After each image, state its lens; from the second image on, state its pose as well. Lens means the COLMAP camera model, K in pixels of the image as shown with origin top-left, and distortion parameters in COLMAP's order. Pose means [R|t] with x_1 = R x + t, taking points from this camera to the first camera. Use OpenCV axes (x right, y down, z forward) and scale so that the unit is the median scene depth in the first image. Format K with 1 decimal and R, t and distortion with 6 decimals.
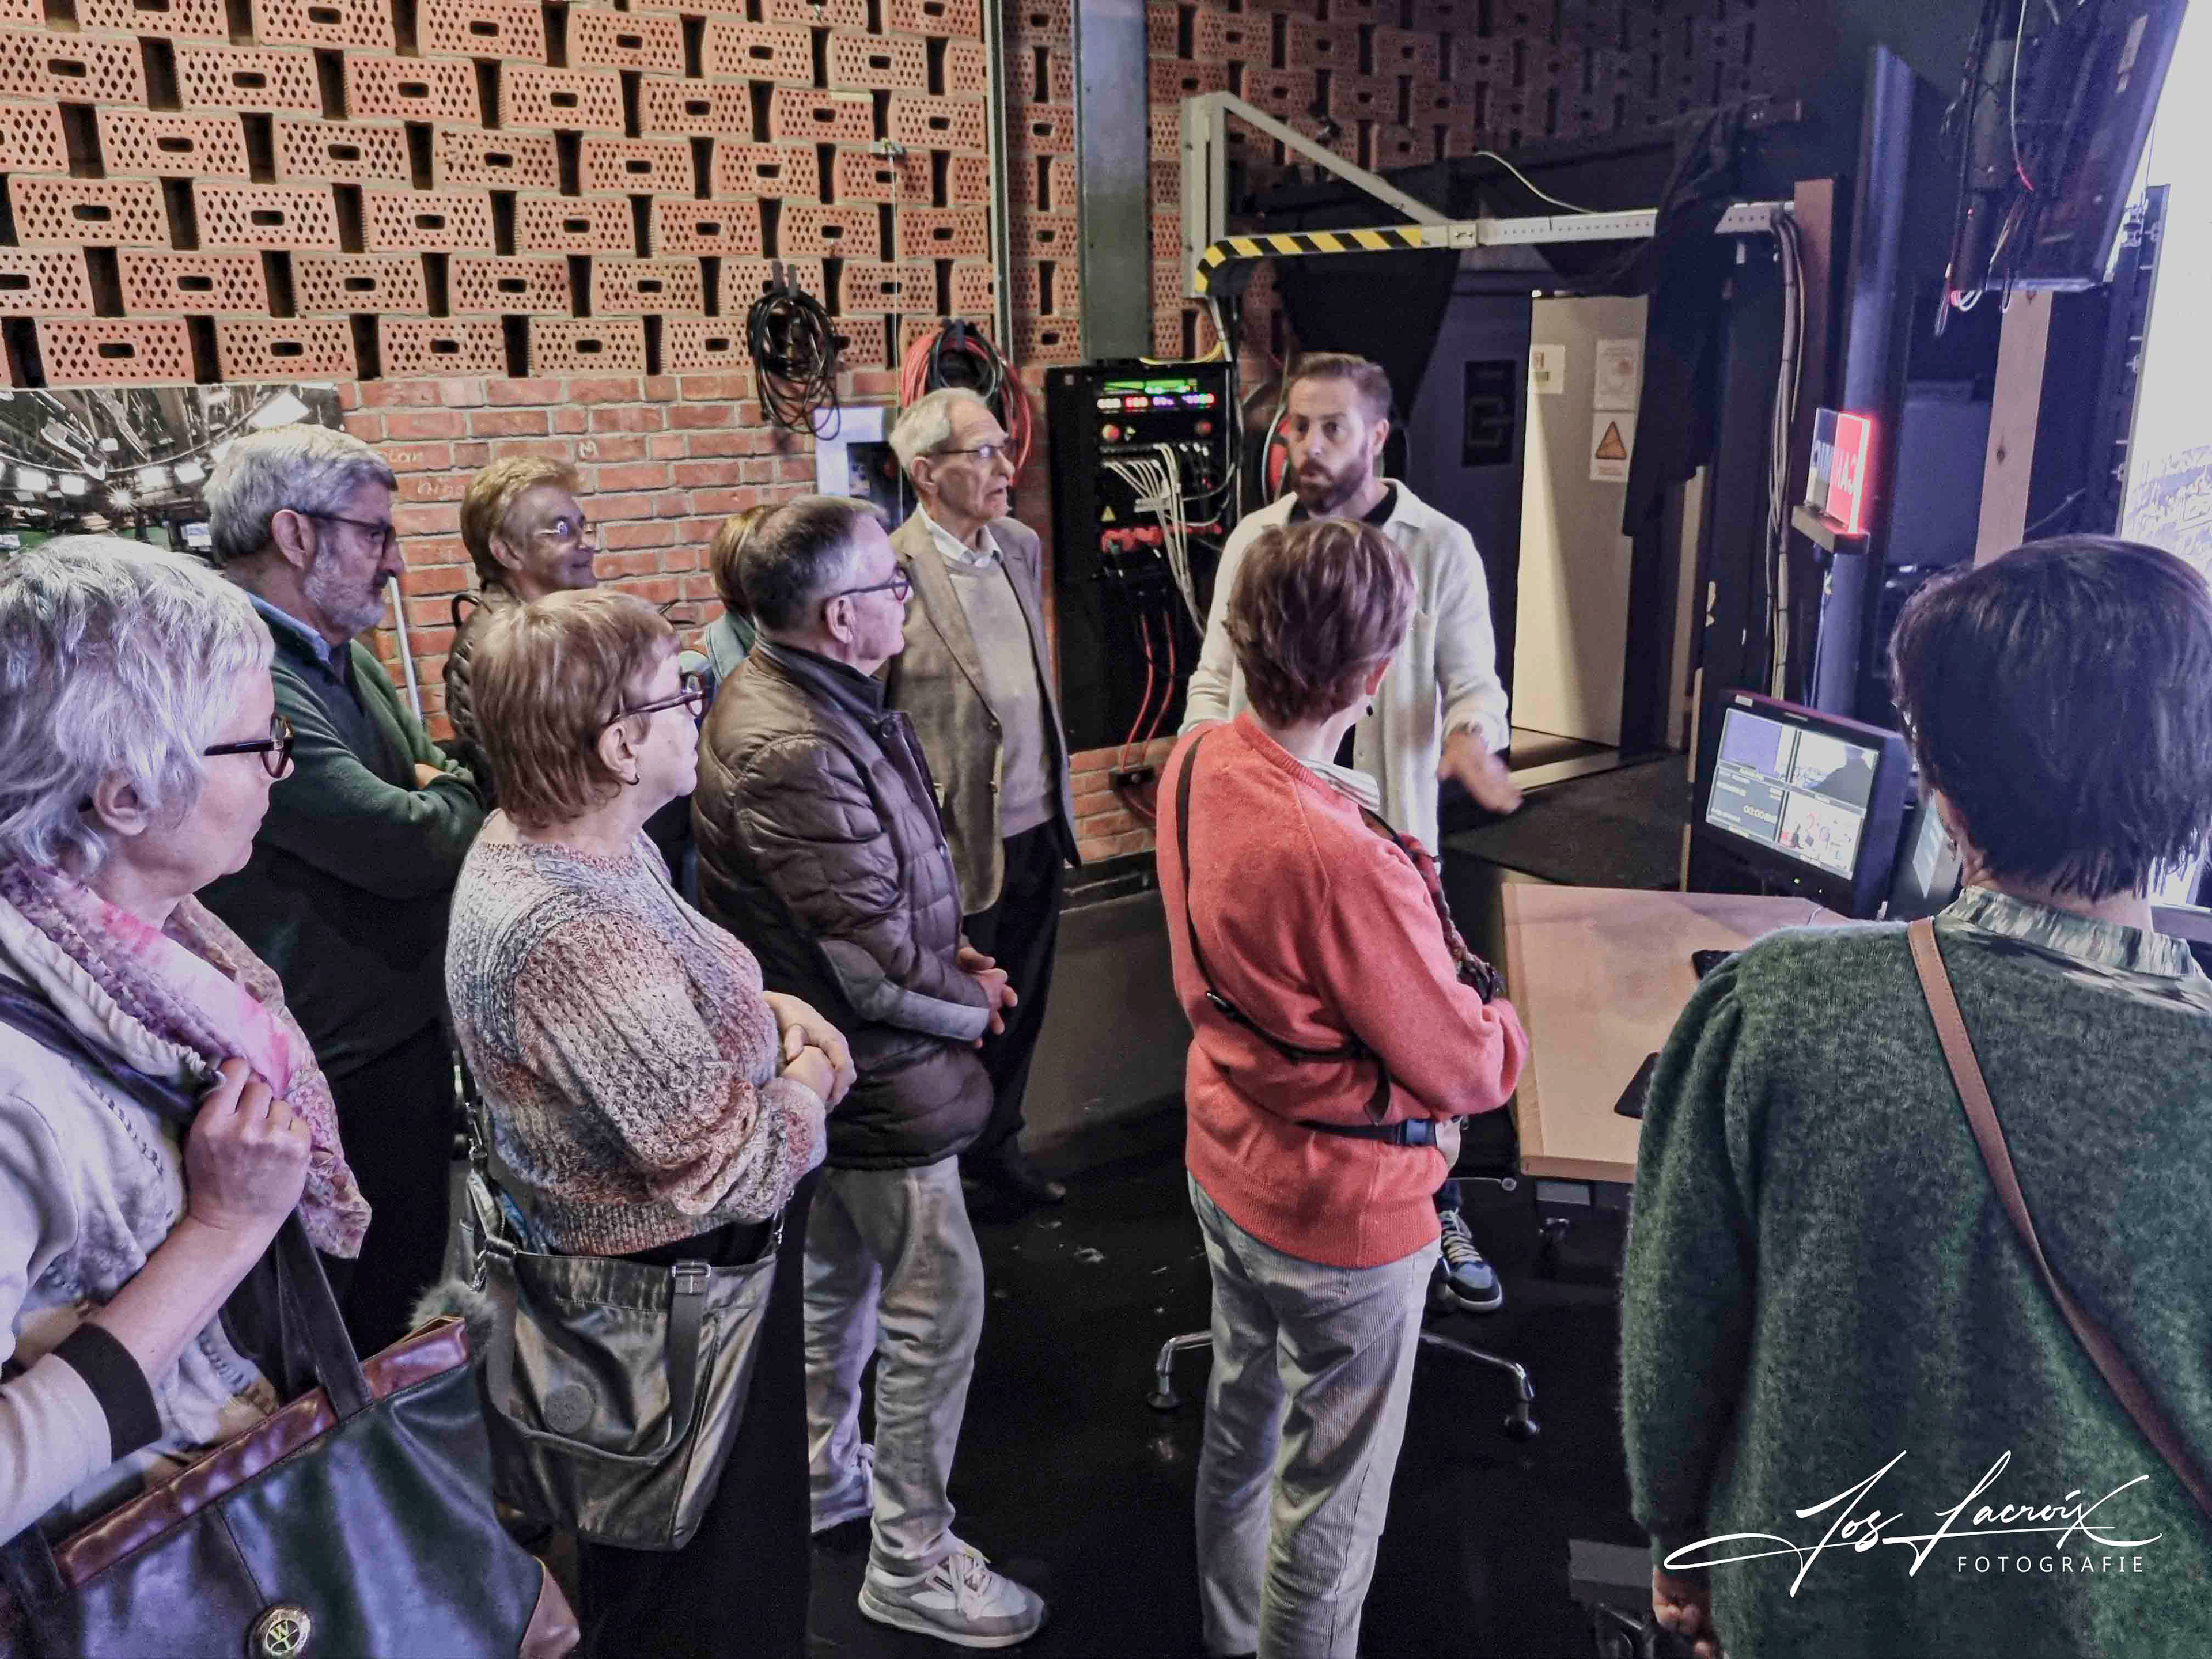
lens RADIAL K [[1684.4, 0, 1100.1], [0, 1684.4, 827.6], [0, 0, 1]] dist [0.034126, -0.034188]
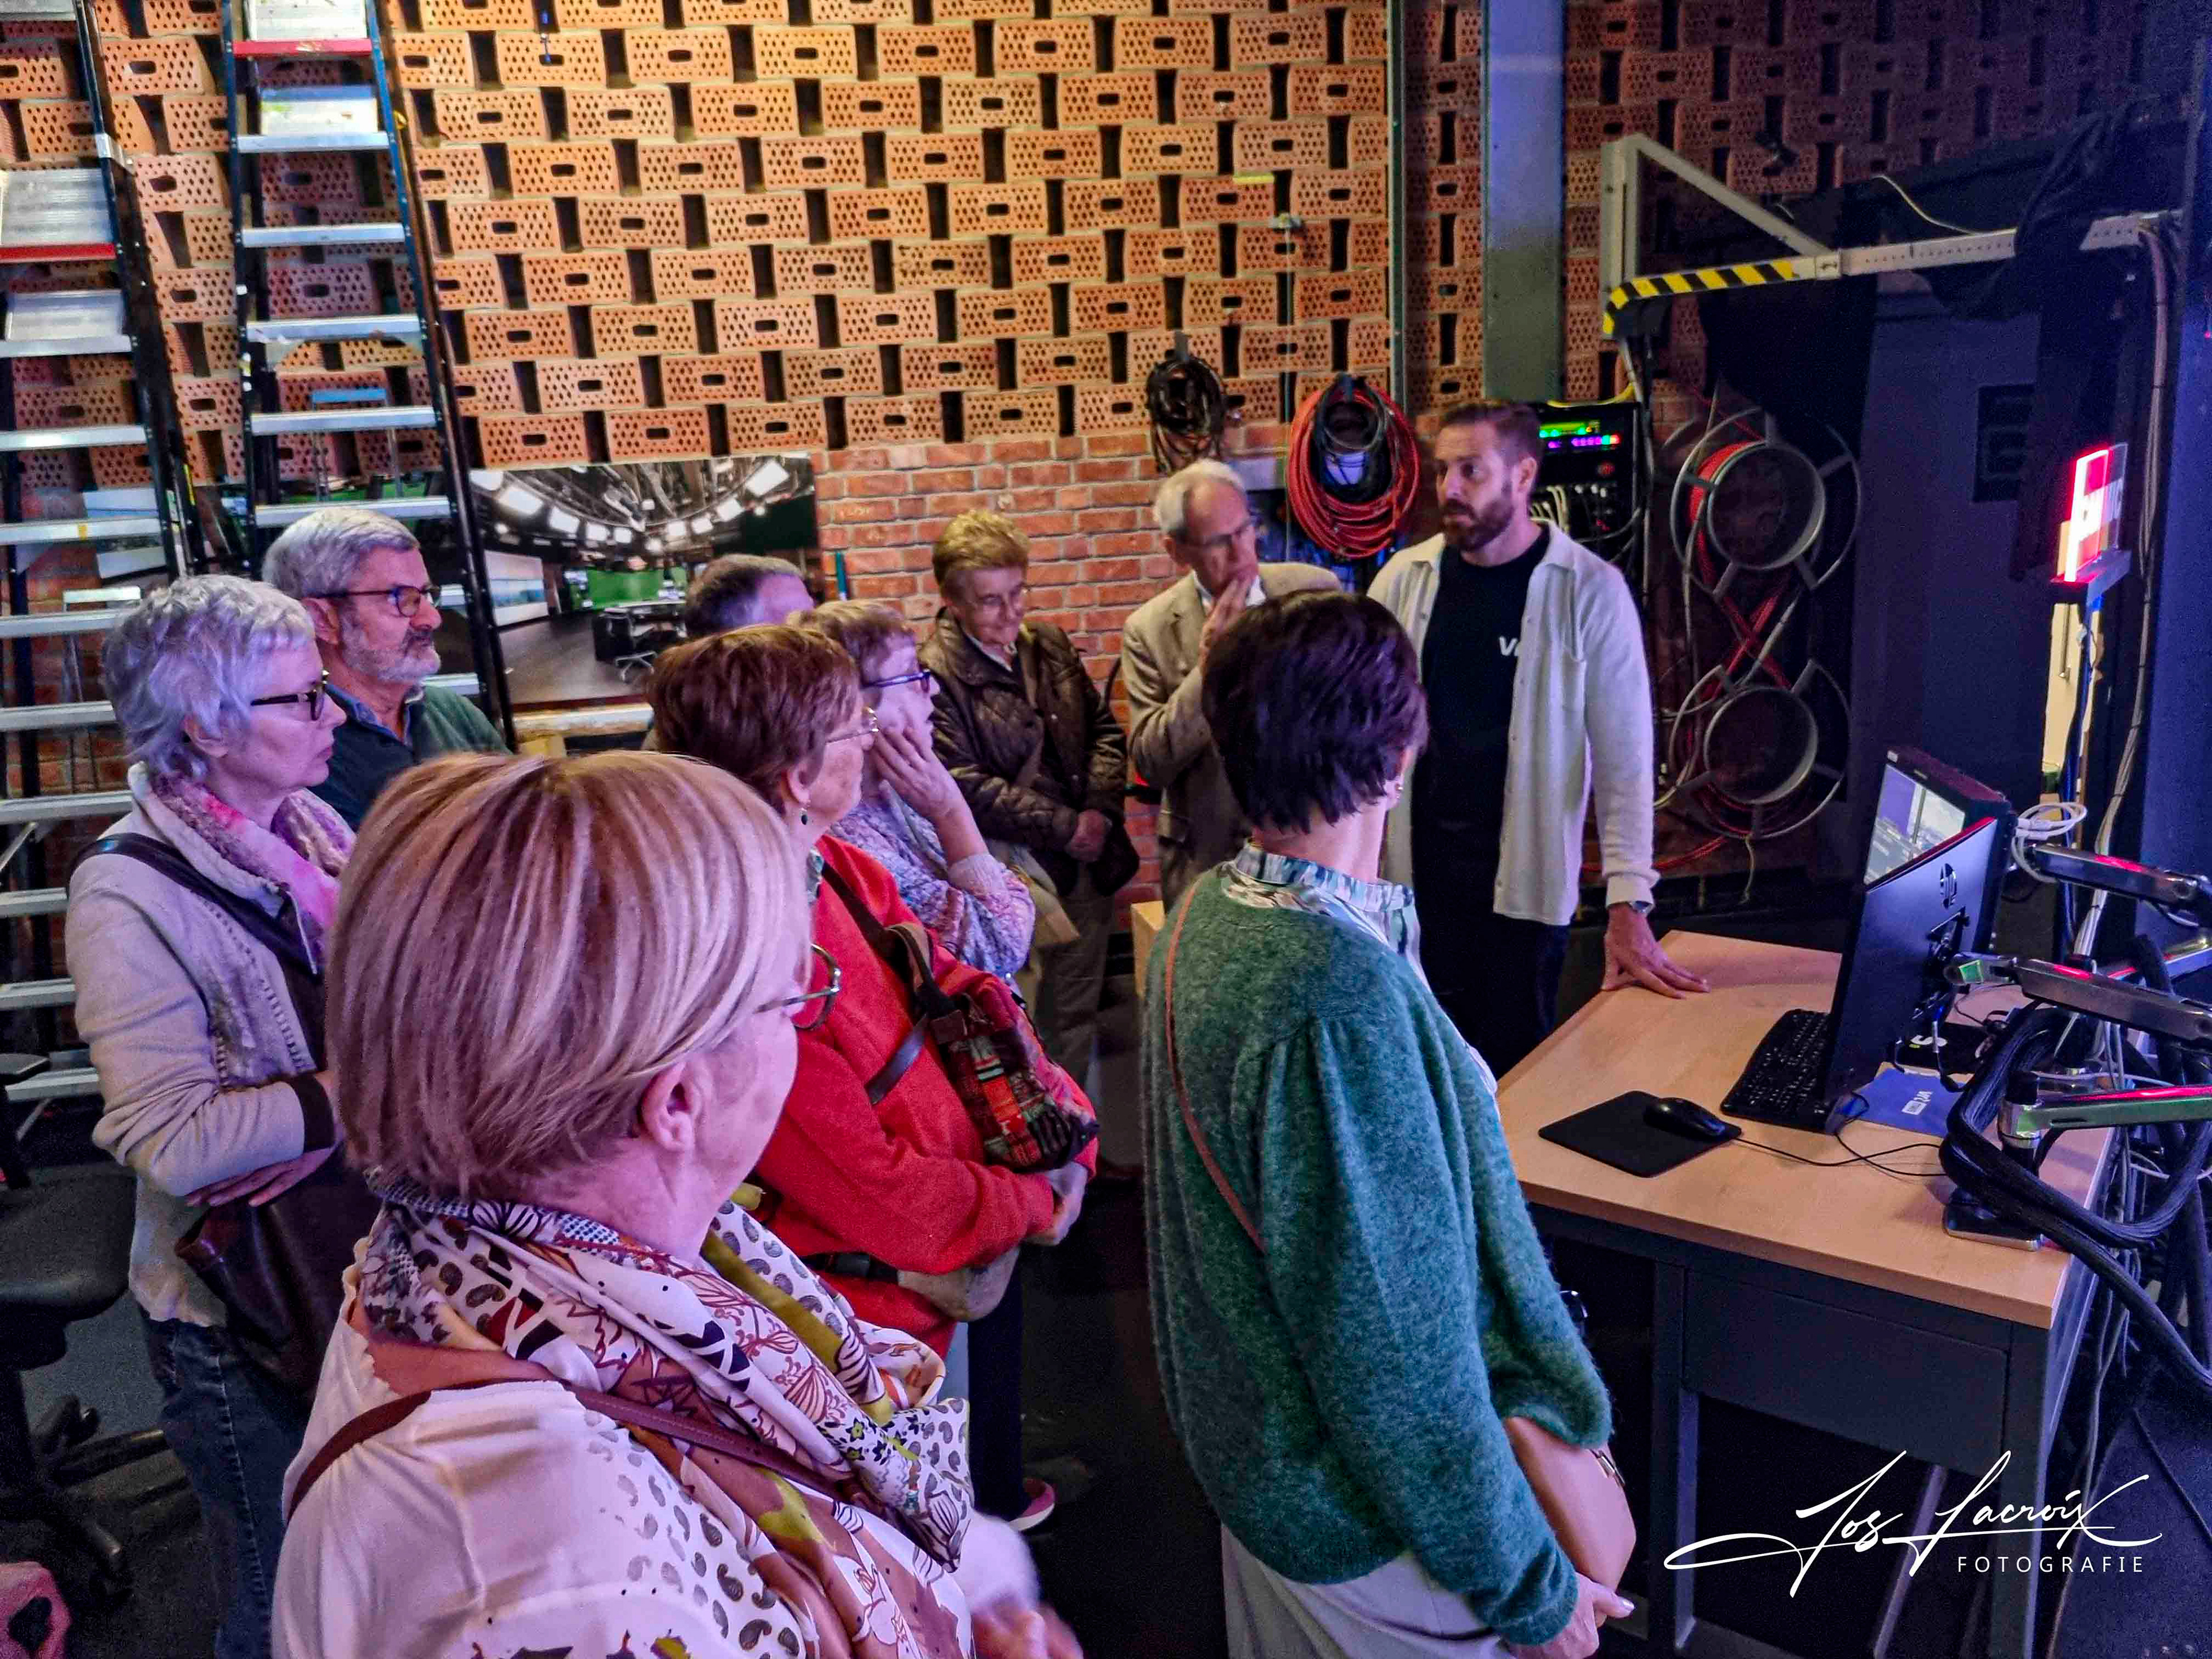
lens RADIAL K [[1684.4, 0, 1038.4], [0, 1684.4, 823.6], [0, 0, 1]] dist [0.034126, -0.034188]
pose [[0.902454, 0.069036, -0.425219, 0.229420], [-0.078847, 0.996872, -0.005493, 0.003751], [0.423509, 0.038484, 0.905074, -0.041459]]
